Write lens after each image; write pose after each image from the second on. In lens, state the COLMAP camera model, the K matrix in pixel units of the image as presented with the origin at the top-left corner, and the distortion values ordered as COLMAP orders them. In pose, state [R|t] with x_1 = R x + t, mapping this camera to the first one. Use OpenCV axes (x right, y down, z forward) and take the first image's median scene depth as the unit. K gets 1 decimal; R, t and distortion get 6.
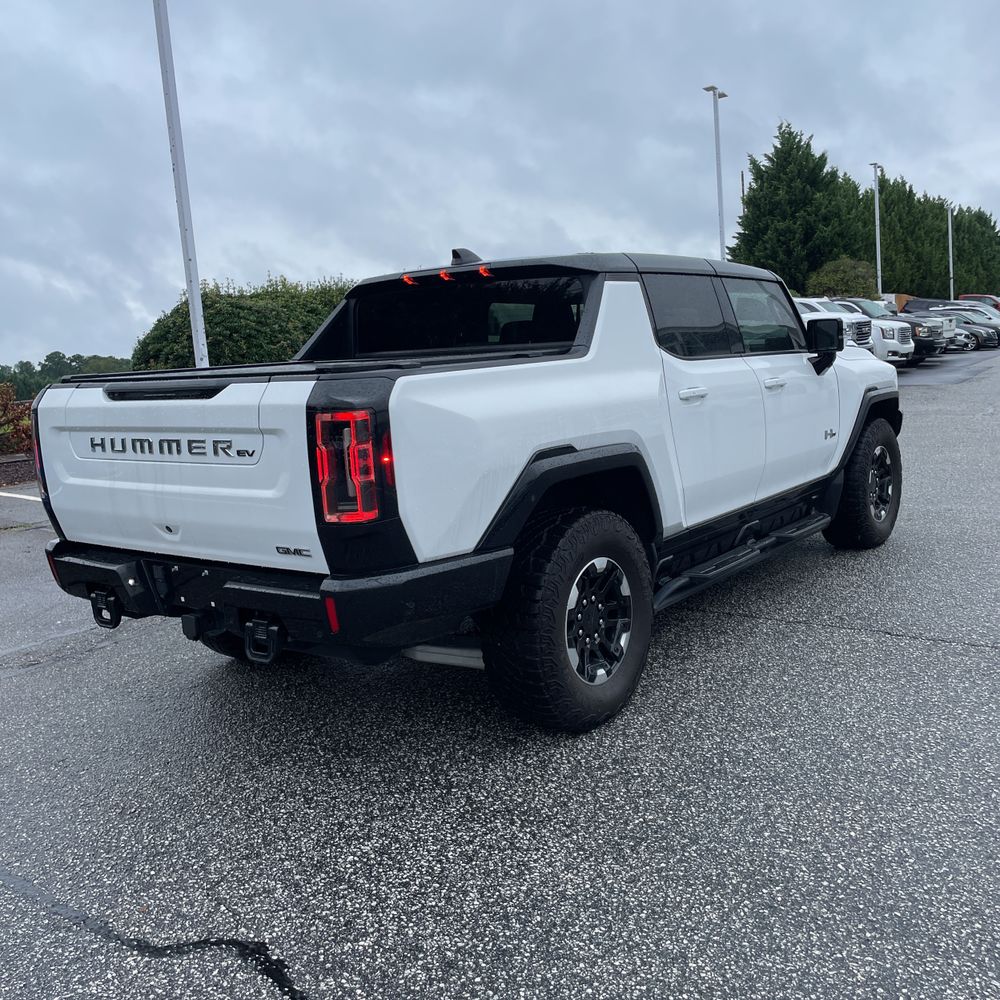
lens RADIAL K [[1002.9, 0, 514.9], [0, 1002.9, 495.8], [0, 0, 1]] dist [0.077709, -0.098057]
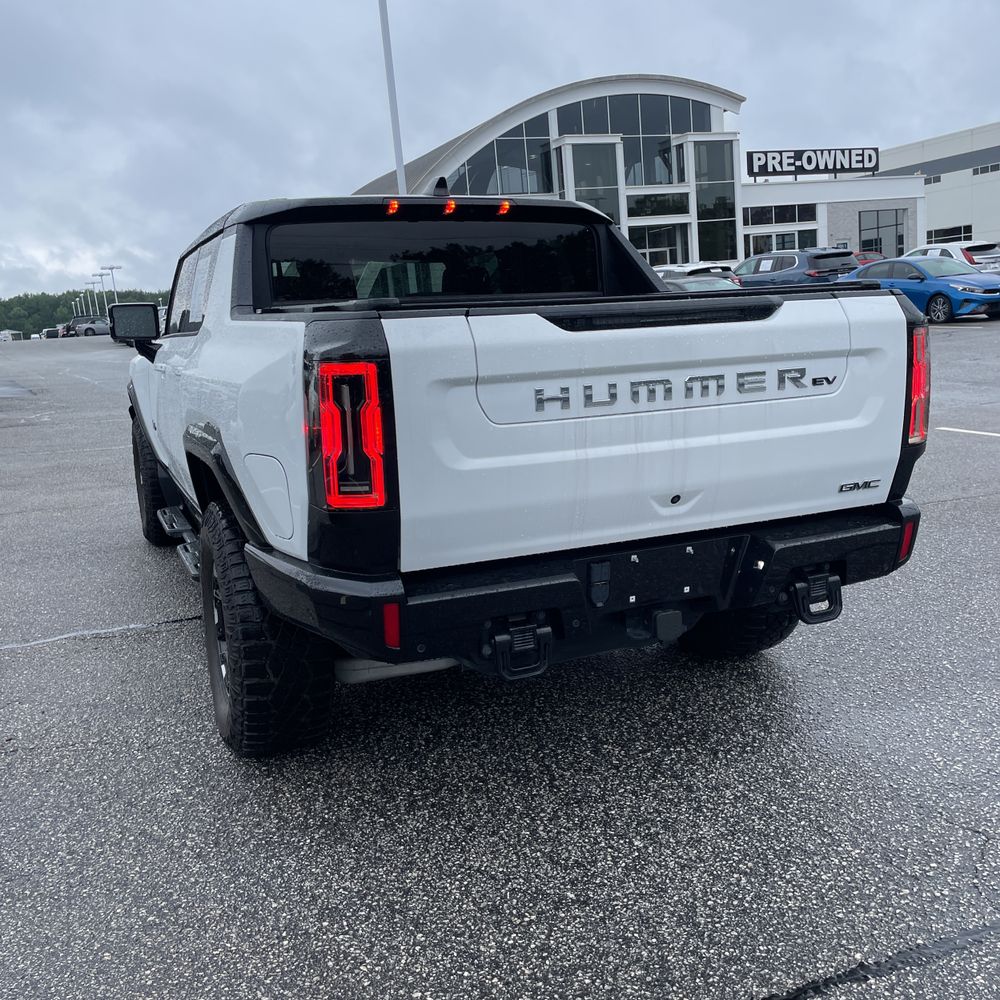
lens RADIAL K [[979.3, 0, 526.8], [0, 979.3, 519.9], [0, 0, 1]] dist [0.126145, -0.246735]
pose [[0.491590, -0.145243, 0.858629, -0.988123], [0.144413, 0.985937, 0.084097, -0.028811], [-0.858769, 0.082655, 0.505652, 0.696496]]
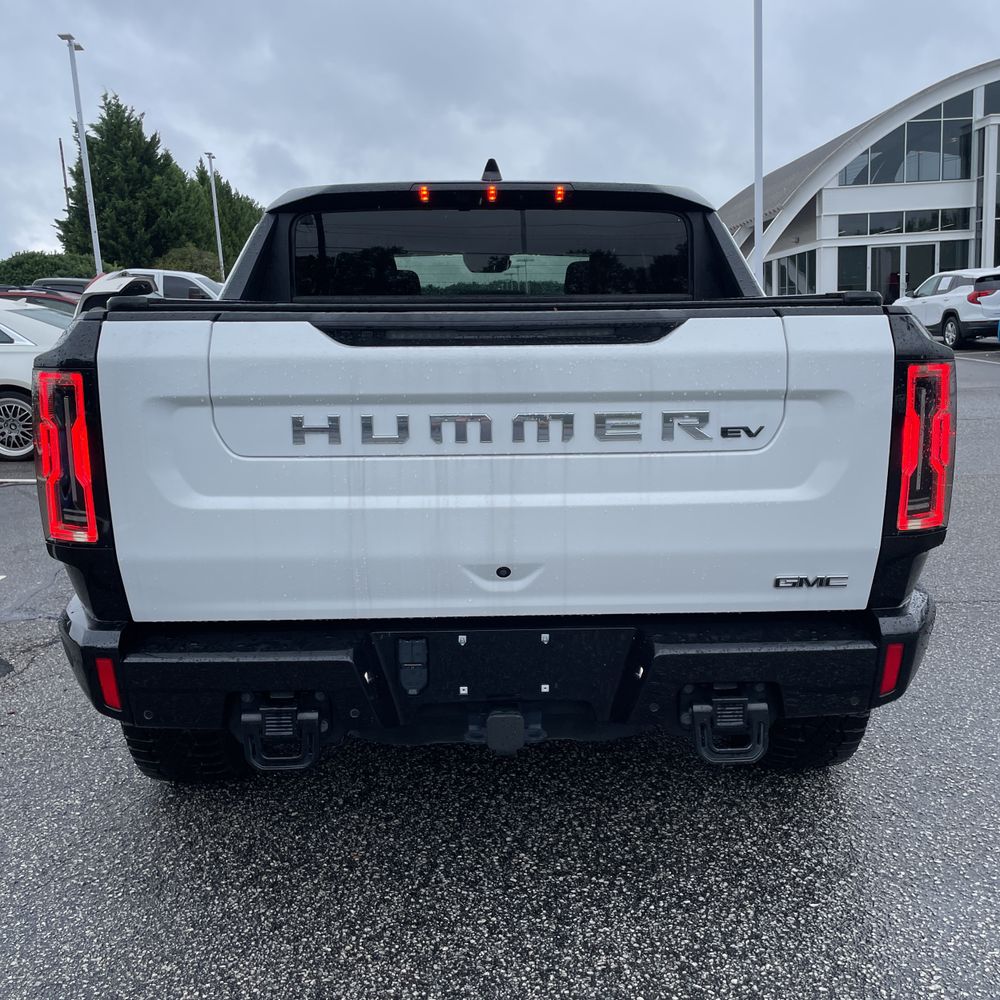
lens RADIAL K [[993.2, 0, 534.5], [0, 993.2, 517.3], [0, 0, 1]] dist [0.077366, -0.093648]
pose [[0.778469, -0.075690, 0.623103, -0.651109], [0.057906, 0.997130, 0.048779, -0.023991], [-0.625006, -0.001892, 0.780617, 0.526044]]
